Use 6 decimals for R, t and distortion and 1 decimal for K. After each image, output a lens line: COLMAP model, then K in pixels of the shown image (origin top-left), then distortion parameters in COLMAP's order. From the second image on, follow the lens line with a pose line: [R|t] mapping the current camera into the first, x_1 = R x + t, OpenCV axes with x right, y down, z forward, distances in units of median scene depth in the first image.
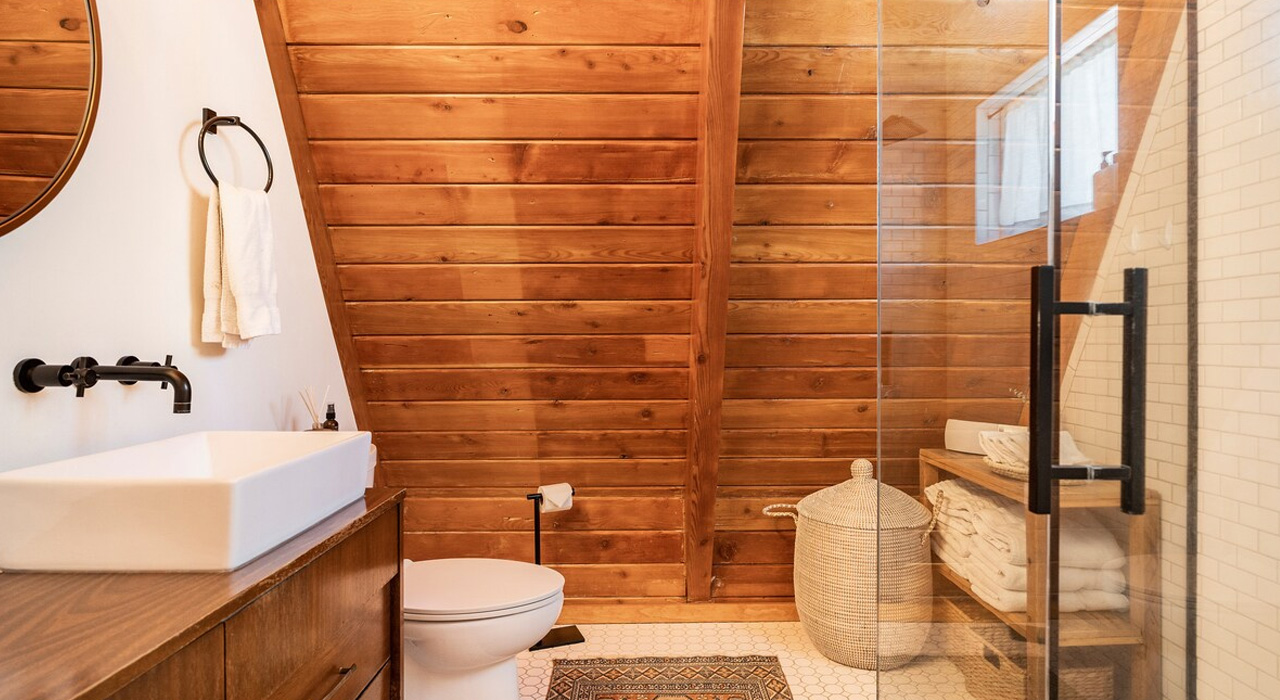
lens RADIAL K [[705.7, 0, 645.7], [0, 705.7, 347.2], [0, 0, 1]] dist [-0.005585, -0.000884]
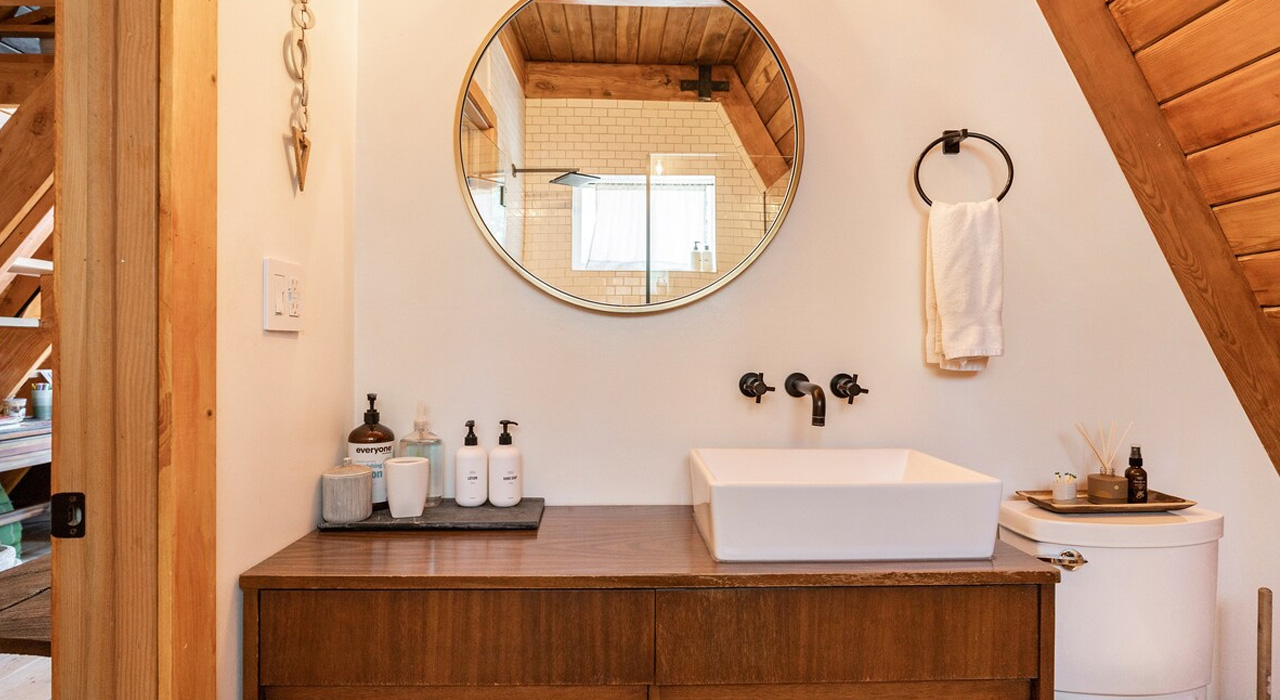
lens RADIAL K [[705.7, 0, 645.7], [0, 705.7, 347.2], [0, 0, 1]] dist [-0.005585, -0.000884]
pose [[0.019230, 0.002149, -0.999813, 0.305880], [-0.017939, 0.999837, 0.001804, -0.019126], [0.999654, 0.017901, 0.019265, 0.453893]]
